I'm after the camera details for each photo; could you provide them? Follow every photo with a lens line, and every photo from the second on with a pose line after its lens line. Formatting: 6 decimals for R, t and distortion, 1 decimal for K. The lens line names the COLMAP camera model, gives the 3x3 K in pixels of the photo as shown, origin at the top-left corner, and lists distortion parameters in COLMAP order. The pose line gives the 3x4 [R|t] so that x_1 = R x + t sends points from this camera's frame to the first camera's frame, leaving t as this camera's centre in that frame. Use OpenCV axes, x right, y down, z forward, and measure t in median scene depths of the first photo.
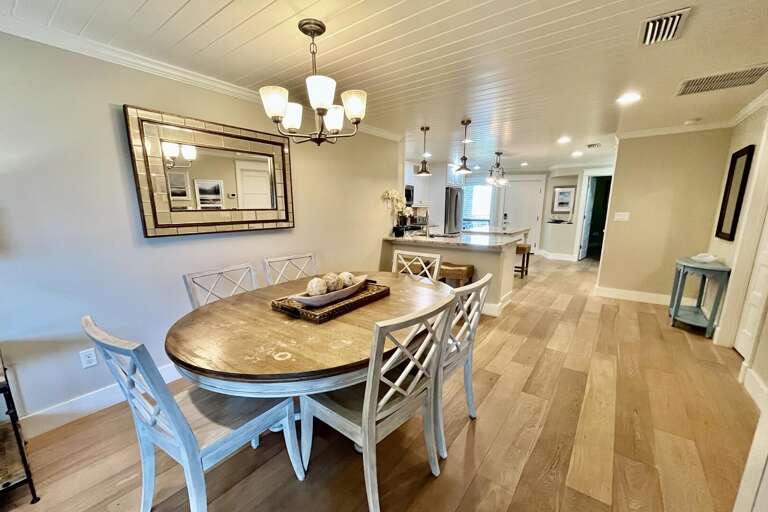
lens RADIAL K [[310.6, 0, 373.1], [0, 310.6, 270.9], [0, 0, 1]] dist [0.013678, 0.000049]
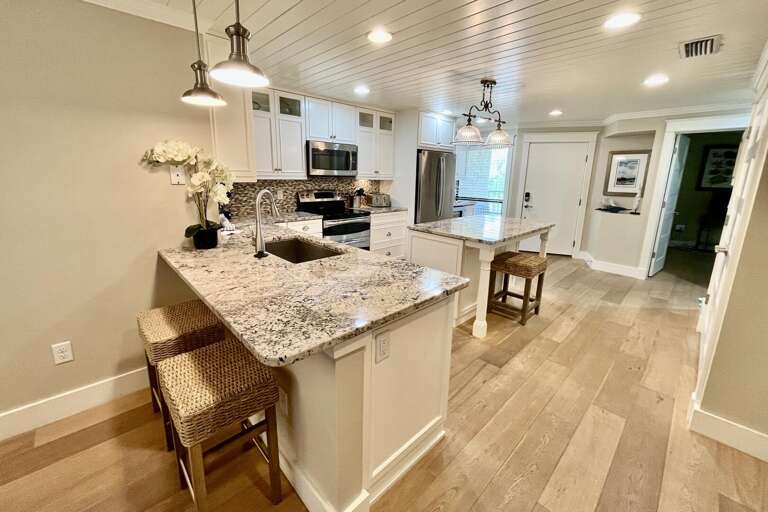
lens RADIAL K [[310.6, 0, 376.0], [0, 310.6, 238.3], [0, 0, 1]] dist [0.013678, 0.000049]
pose [[0.989467, 0.051743, -0.135195, 0.226447], [-0.051890, 0.998650, 0.002437, -0.081630], [0.135138, 0.004604, 0.990816, 0.344603]]
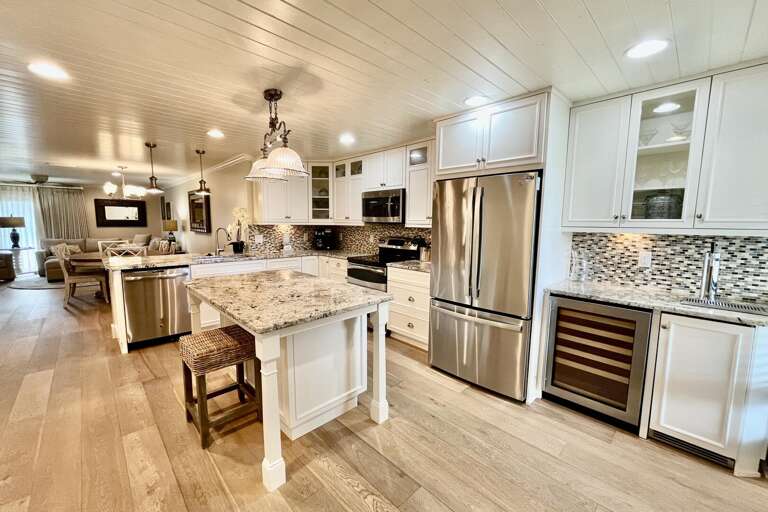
lens RADIAL K [[310.6, 0, 380.9], [0, 310.6, 256.3], [0, 0, 1]] dist [0.013678, 0.000049]
pose [[-0.143364, 0.115160, -0.982947, 0.603697], [-0.205997, 0.967981, 0.143452, -0.203112], [0.967994, 0.223050, -0.115051, 0.931582]]
